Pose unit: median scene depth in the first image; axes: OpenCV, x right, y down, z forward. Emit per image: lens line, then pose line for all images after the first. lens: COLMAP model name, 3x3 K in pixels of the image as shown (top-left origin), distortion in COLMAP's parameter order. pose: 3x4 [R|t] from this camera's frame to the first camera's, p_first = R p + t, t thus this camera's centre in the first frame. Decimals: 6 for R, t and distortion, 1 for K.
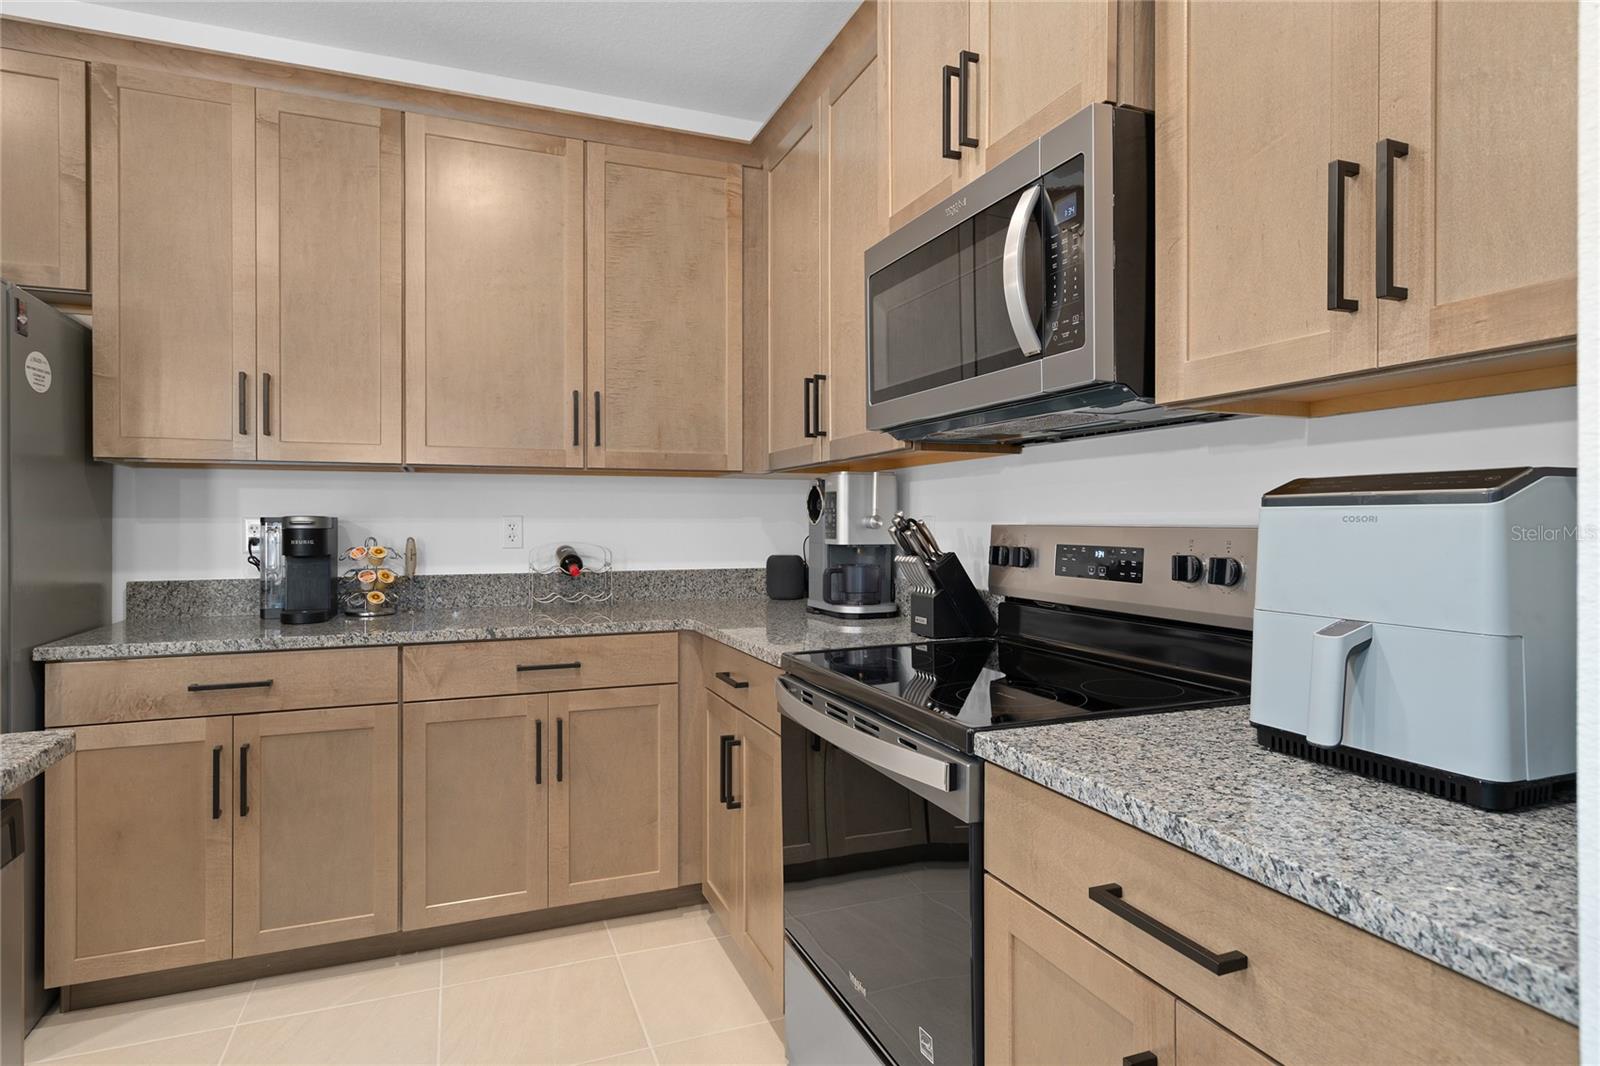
lens RADIAL K [[862.6, 0, 793.1], [0, 862.6, 526.3], [0, 0, 1]] dist [0.000264, -0.000468]
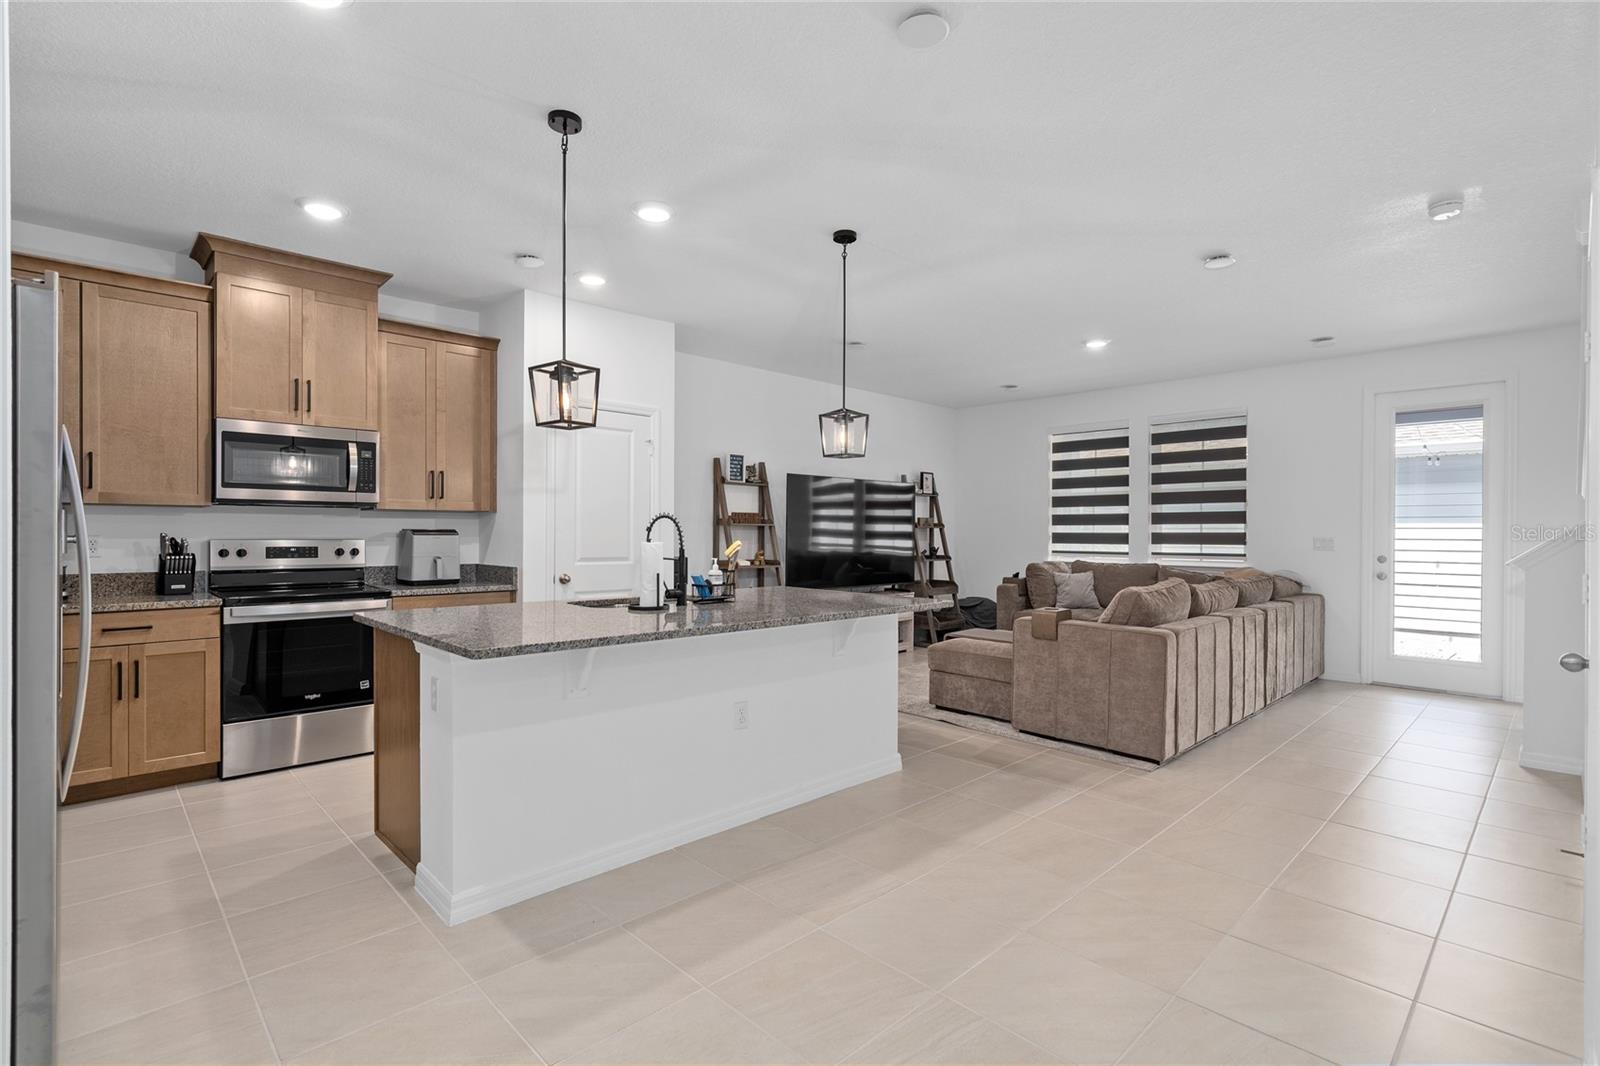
lens RADIAL K [[752.9, 0, 791.5], [0, 752.9, 533.5], [0, 0, 1]] dist [0.000398, 0.000268]
pose [[-0.377343, -0.003841, 0.926066, -2.369568], [0.000833, 0.999990, 0.004487, -0.028358], [-0.926073, 0.002465, -0.377336, 0.372006]]
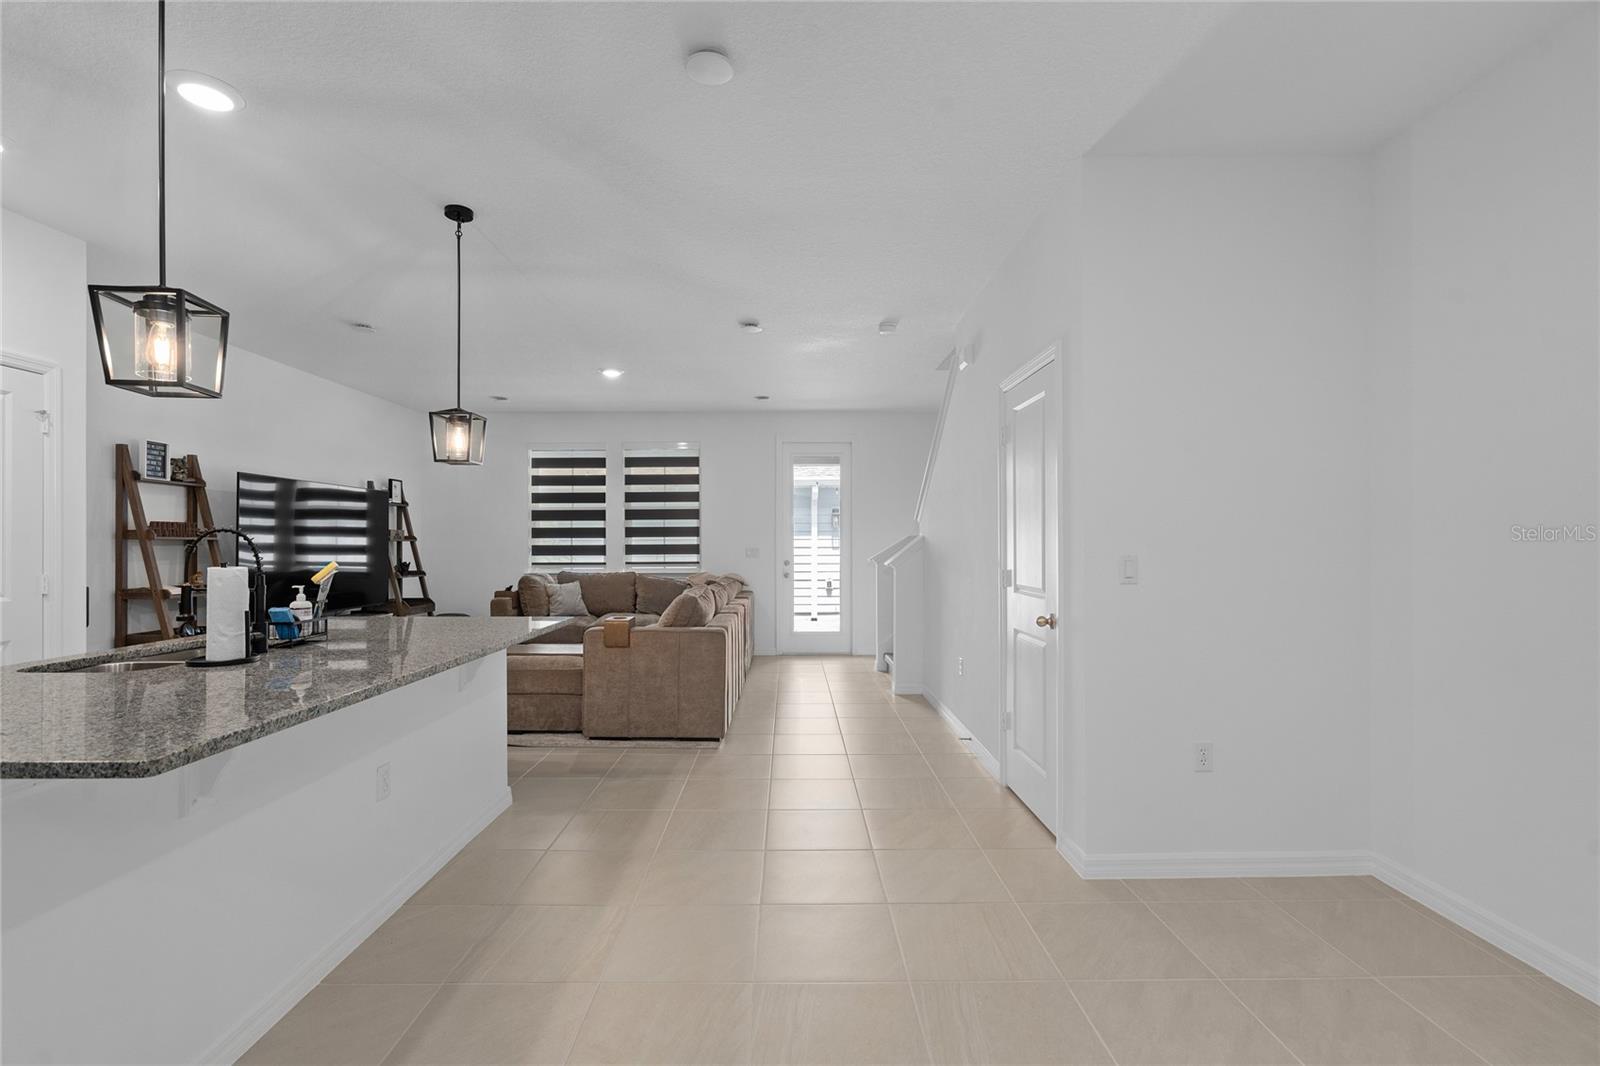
lens RADIAL K [[722.7, 0, 793.2], [0, 722.7, 540.2], [0, 0, 1]] dist [-0.003881, -0.000060]
pose [[-0.931912, 0.003399, 0.362669, -1.909620], [0.004318, 0.999989, 0.001722, -0.042612], [-0.362659, 0.003171, -0.931916, 0.772570]]
